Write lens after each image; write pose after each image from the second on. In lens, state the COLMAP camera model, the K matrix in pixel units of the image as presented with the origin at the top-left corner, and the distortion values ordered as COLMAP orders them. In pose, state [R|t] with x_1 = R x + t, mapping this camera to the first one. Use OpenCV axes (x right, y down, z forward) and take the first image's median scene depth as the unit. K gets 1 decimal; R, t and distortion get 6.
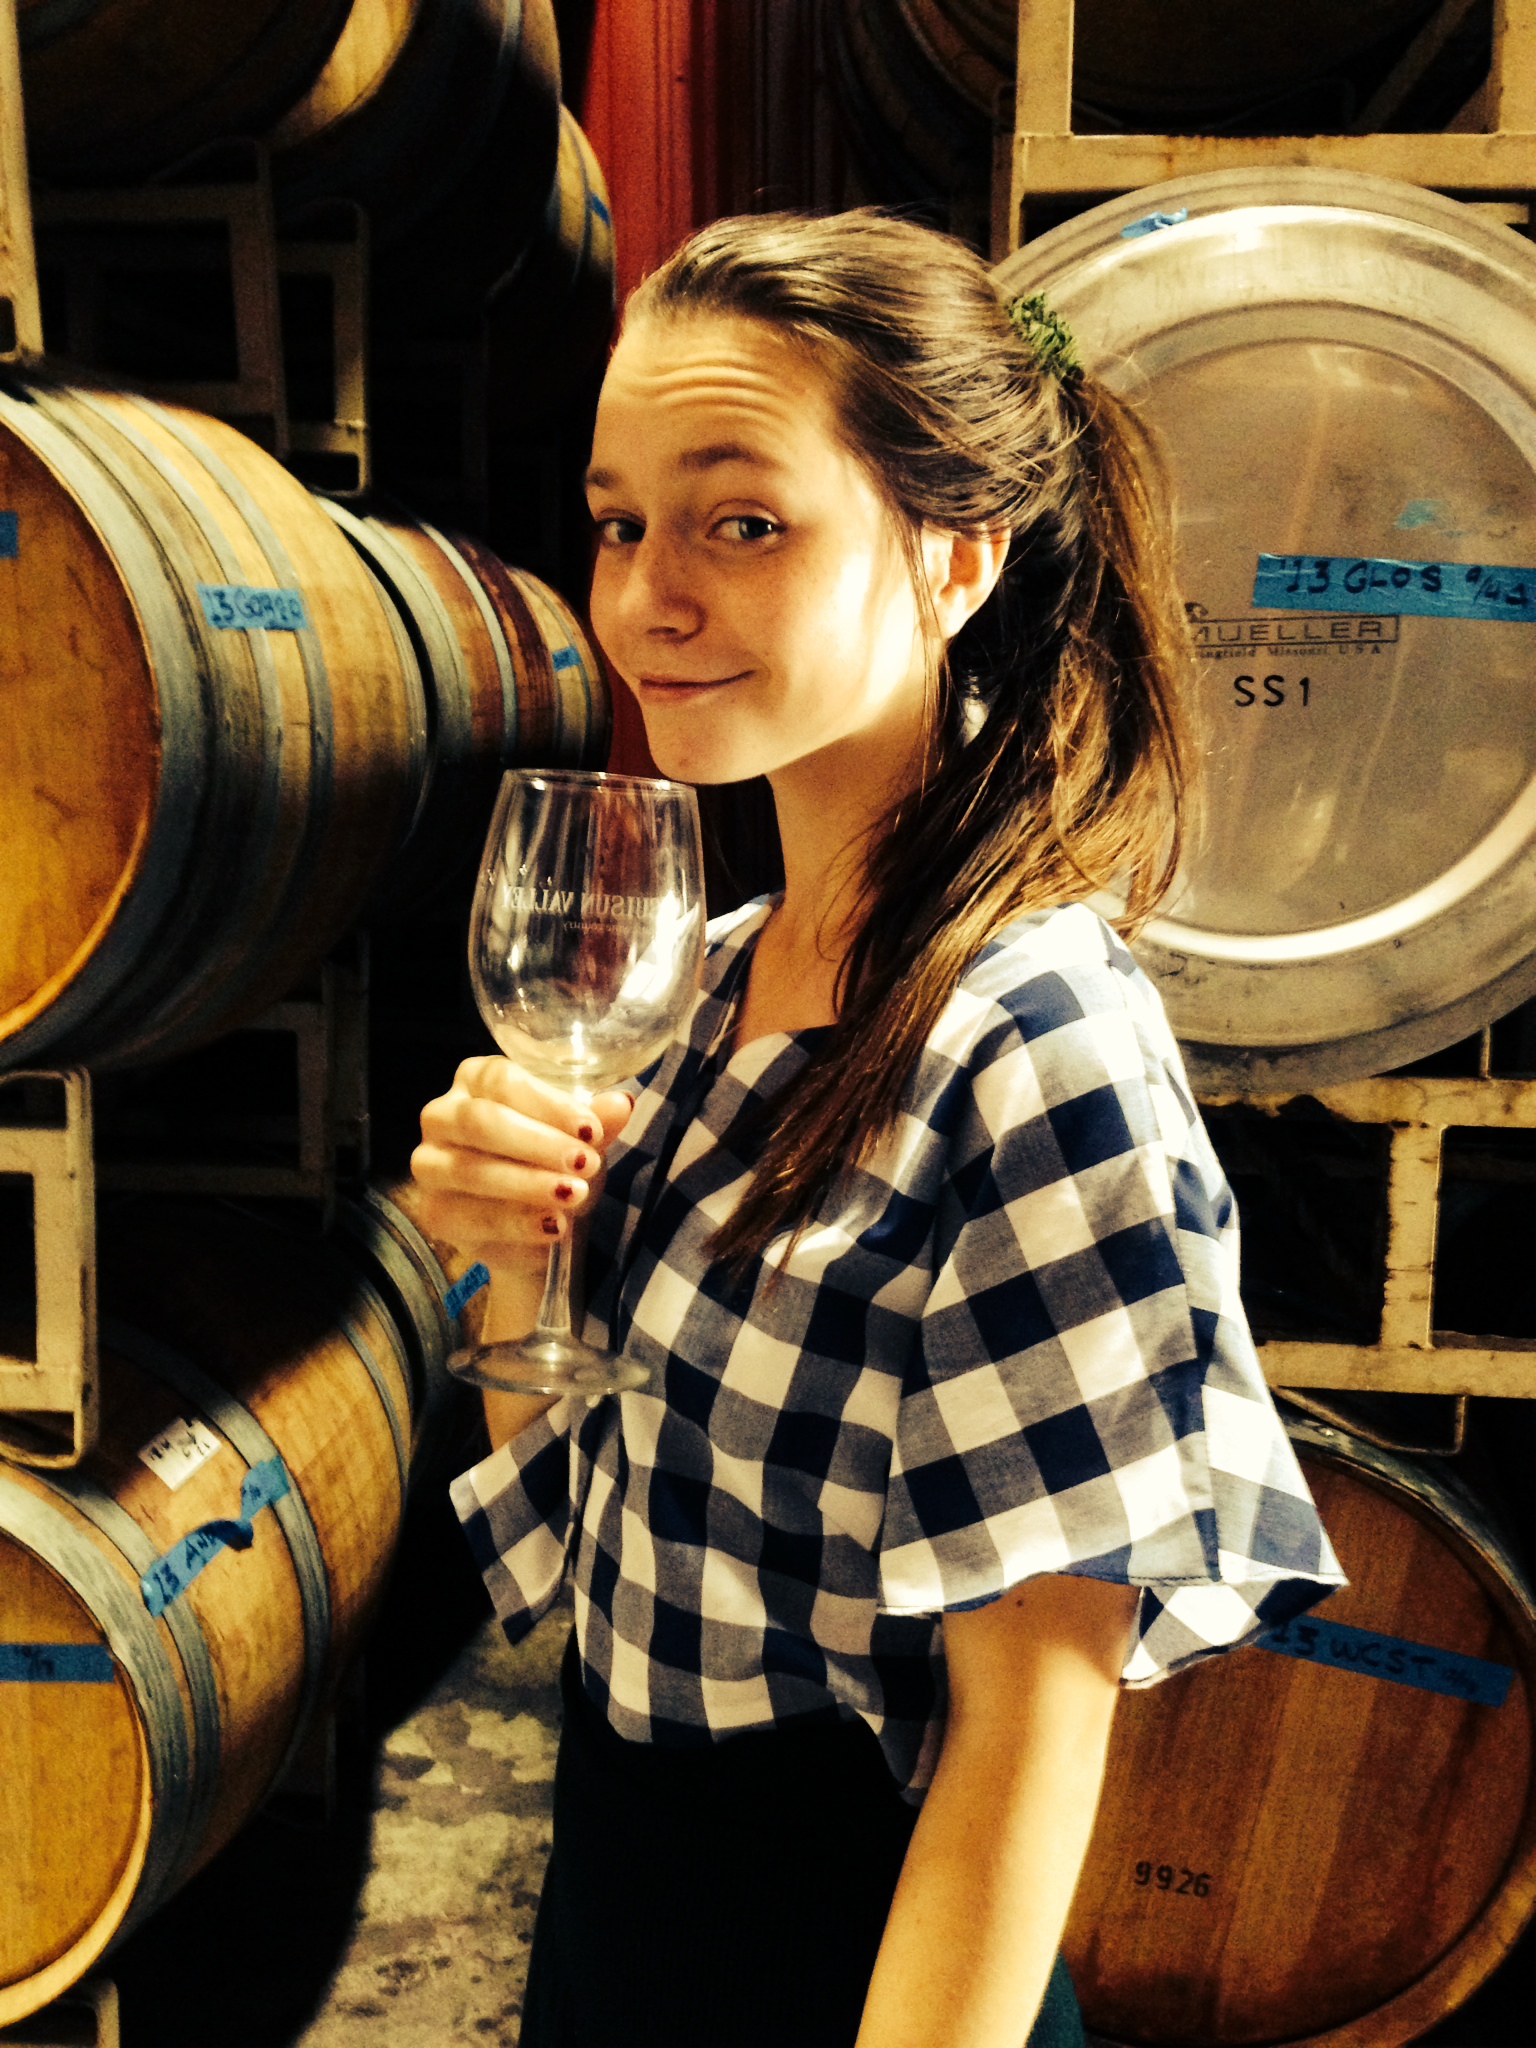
lens RADIAL K [[1894.9, 0, 768.0], [0, 1894.9, 1024.0], [0, 0, 1]] dist [0.039590, -0.003618]
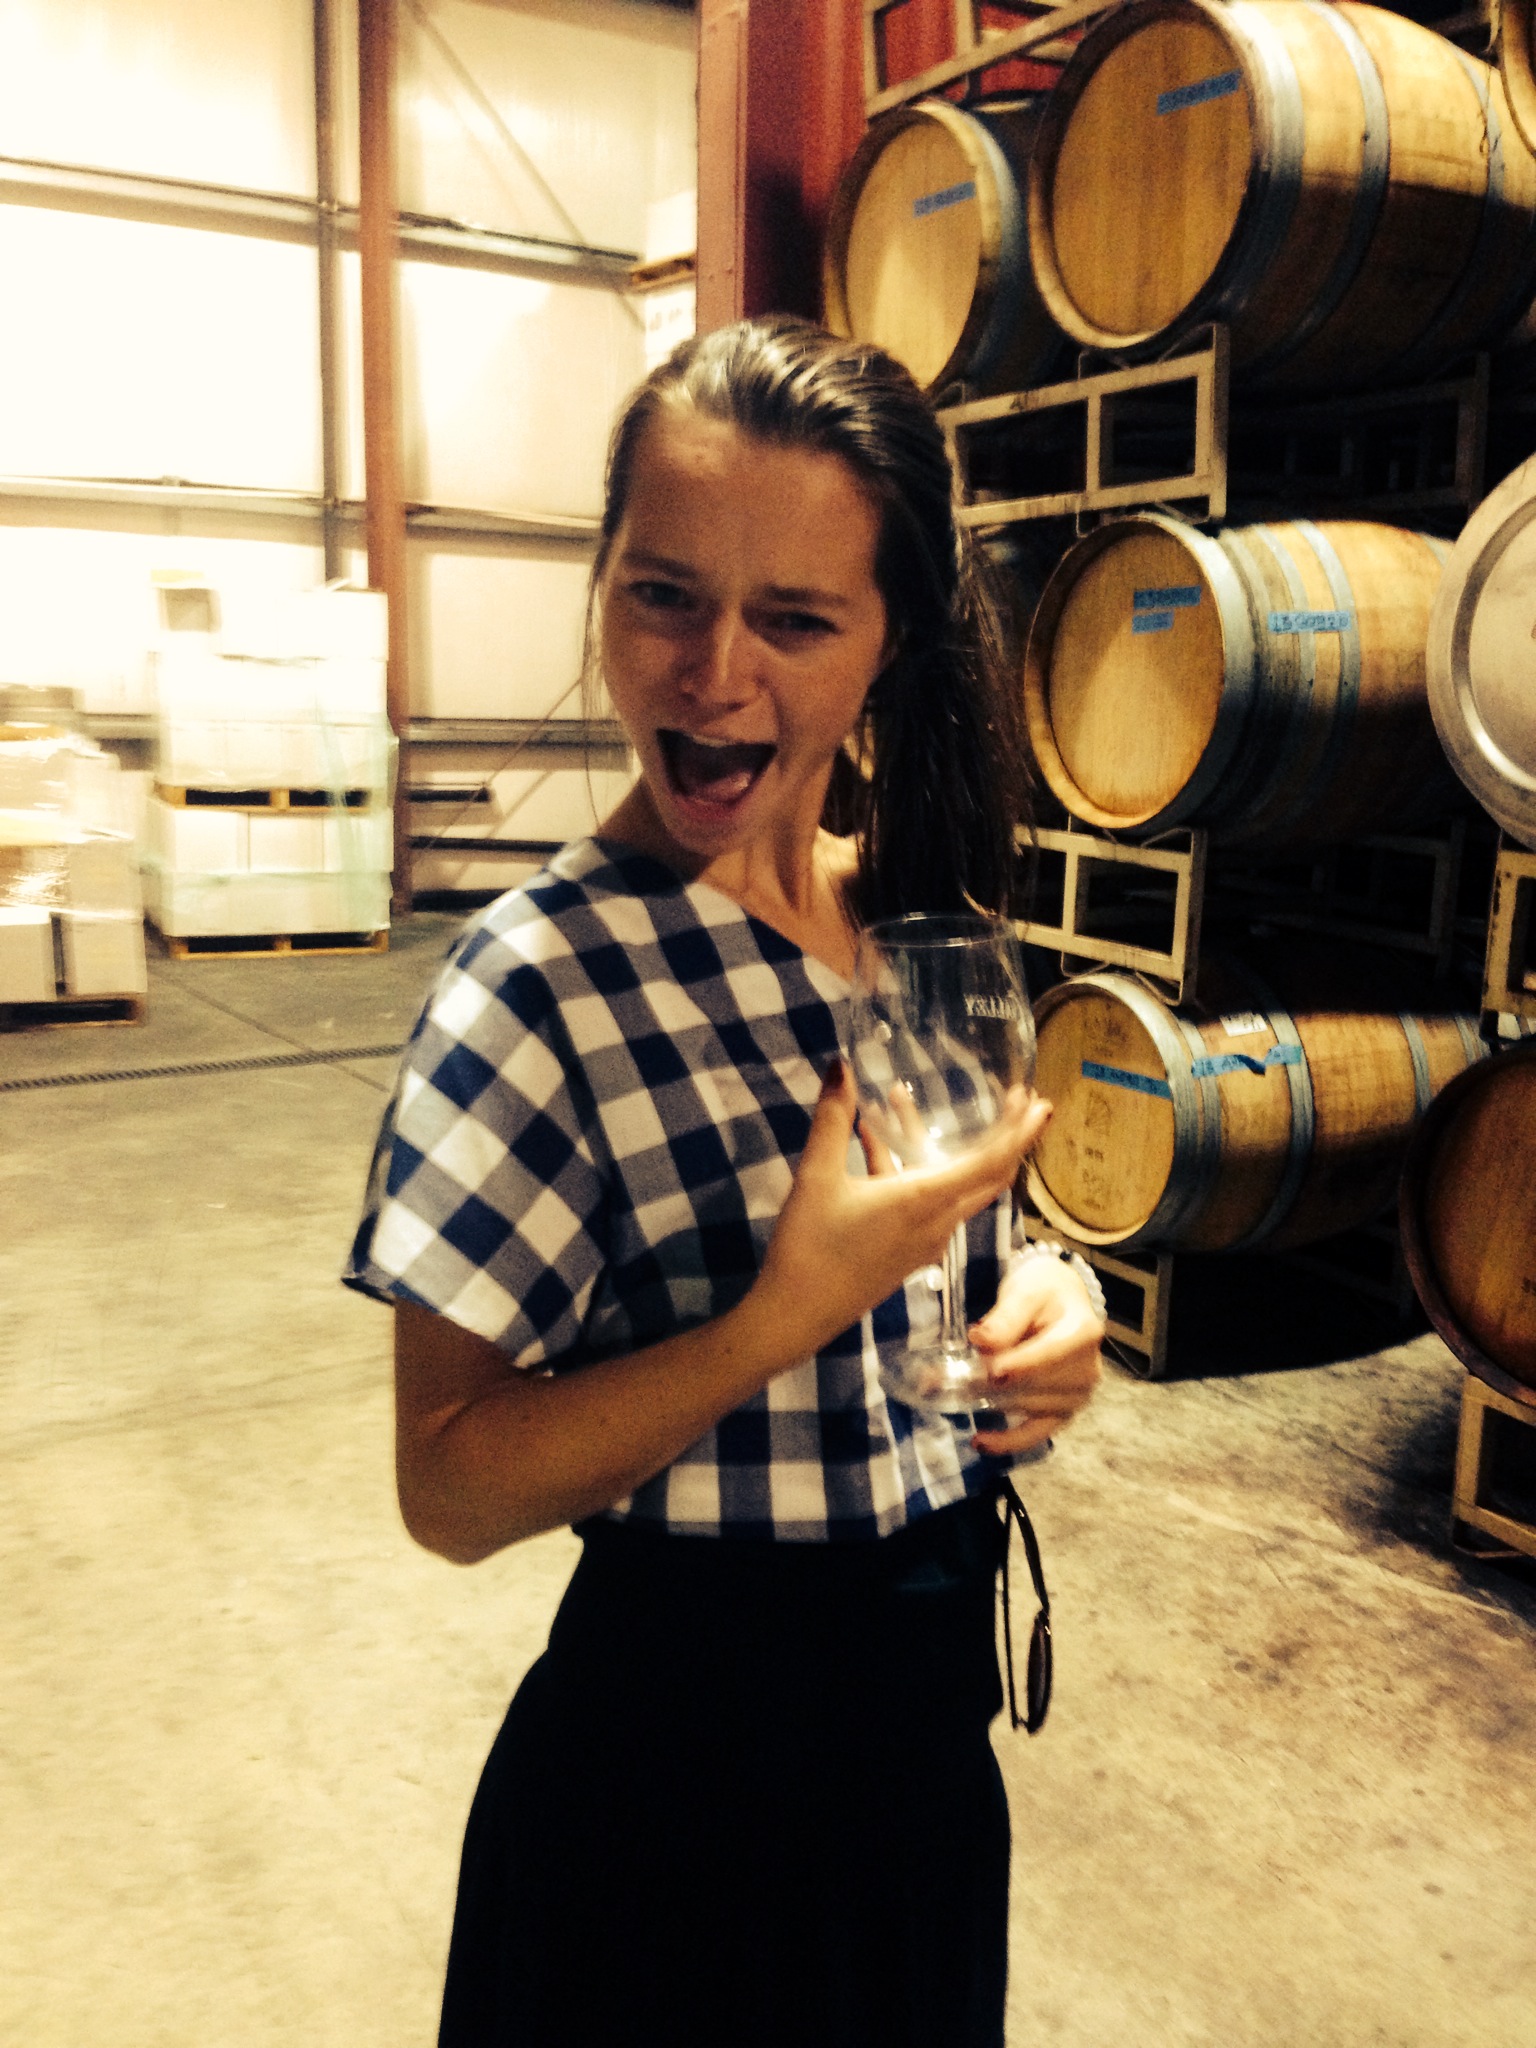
lens RADIAL K [[1894.9, 0, 768.0], [0, 1894.9, 1024.0], [0, 0, 1]] dist [0.039590, -0.003618]
pose [[0.555257, 0.163890, -0.815371, 1.183391], [-0.149984, 0.984050, 0.095658, 0.109473], [0.818043, 0.069178, 0.570981, -0.668145]]
